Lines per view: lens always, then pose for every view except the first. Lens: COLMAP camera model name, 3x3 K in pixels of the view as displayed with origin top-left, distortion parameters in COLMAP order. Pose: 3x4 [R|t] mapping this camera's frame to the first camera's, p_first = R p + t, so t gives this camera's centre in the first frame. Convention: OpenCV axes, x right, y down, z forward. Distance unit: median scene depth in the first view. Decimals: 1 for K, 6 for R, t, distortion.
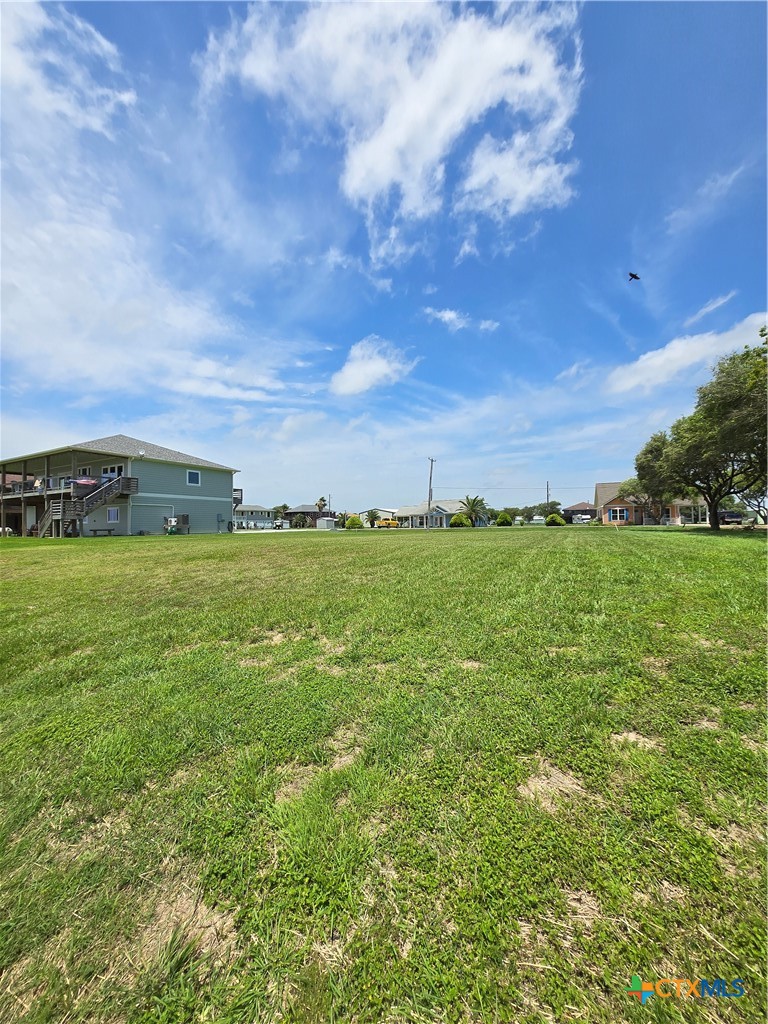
lens RADIAL K [[406.0, 0, 386.0], [0, 406.0, 519.6], [0, 0, 1]] dist [0.000011, 0.001004]
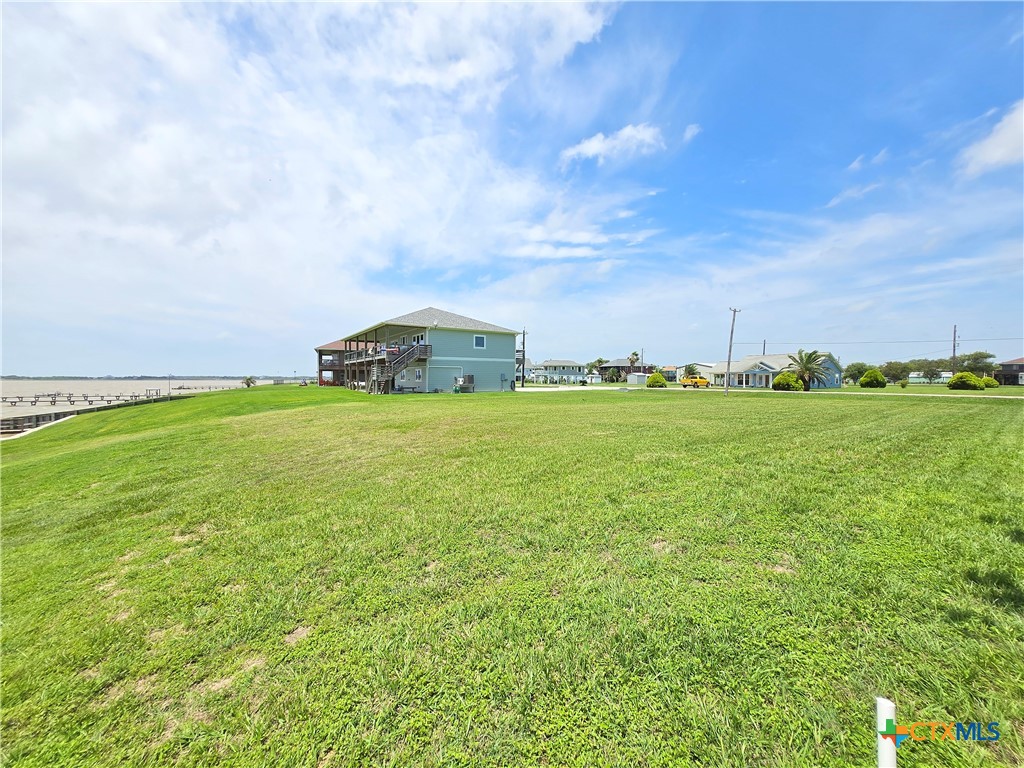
lens RADIAL K [[406.0, 0, 513.4], [0, 406.0, 371.1], [0, 0, 1]] dist [0.000011, 0.001004]
pose [[0.884011, 0.007404, -0.467408, 0.036459], [-0.008178, 0.999966, 0.000373, -0.006317], [0.467395, 0.003492, 0.884042, 0.014648]]
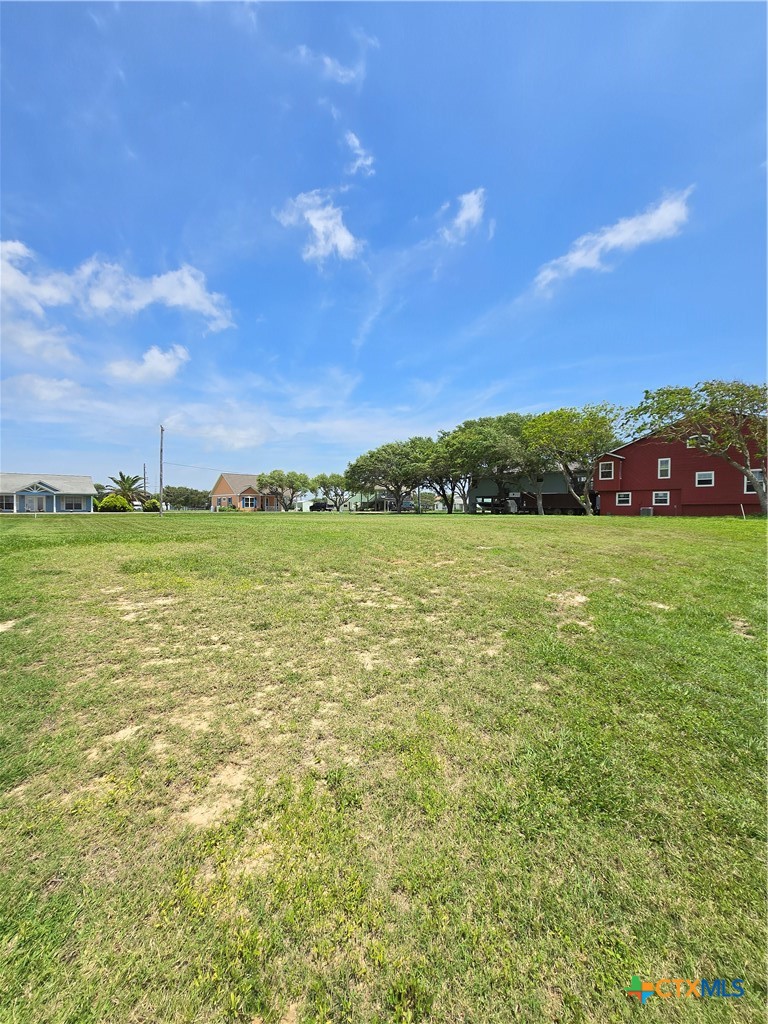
lens RADIAL K [[406.0, 0, 386.3], [0, 406.0, 512.4], [0, 0, 1]] dist [0.000011, 0.001004]
pose [[0.353061, 0.007285, 0.935572, -0.177428], [-0.018485, 0.999829, -0.000810, 0.004923], [-0.935418, -0.017008, 0.353135, 0.102021]]
